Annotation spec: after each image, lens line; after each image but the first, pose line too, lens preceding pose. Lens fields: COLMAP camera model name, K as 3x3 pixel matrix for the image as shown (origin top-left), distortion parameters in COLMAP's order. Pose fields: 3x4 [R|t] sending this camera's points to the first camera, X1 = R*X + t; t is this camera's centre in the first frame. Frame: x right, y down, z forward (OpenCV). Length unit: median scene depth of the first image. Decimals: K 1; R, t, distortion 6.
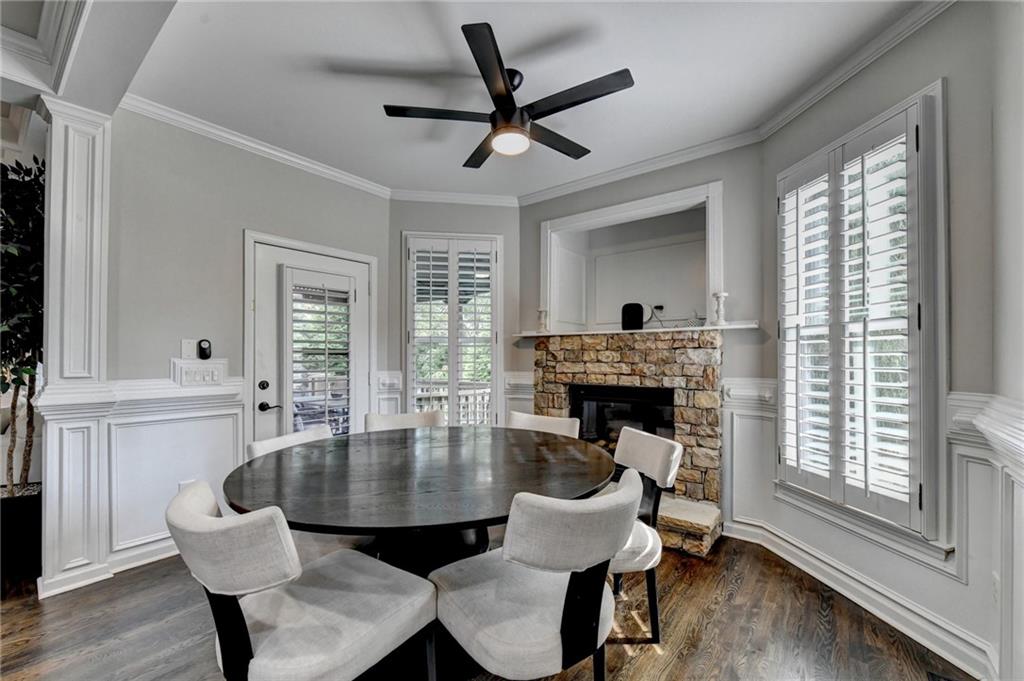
lens RADIAL K [[422.2, 0, 513.7], [0, 422.2, 350.3], [0, 0, 1]] dist [0.000215, -0.001319]
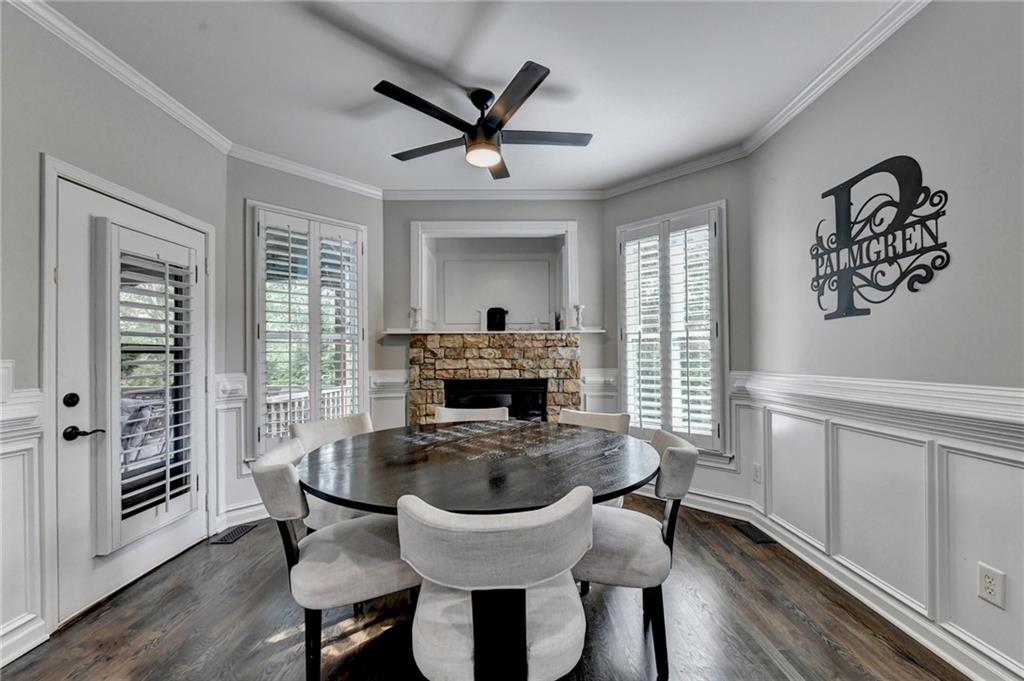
lens RADIAL K [[422.2, 0, 511.1], [0, 422.2, 344.3], [0, 0, 1]] dist [0.000215, -0.001319]
pose [[0.785940, 0.008805, 0.618240, -0.448032], [-0.002690, 0.999938, -0.010821, 0.001979], [-0.618296, 0.006841, 0.785915, 0.073986]]
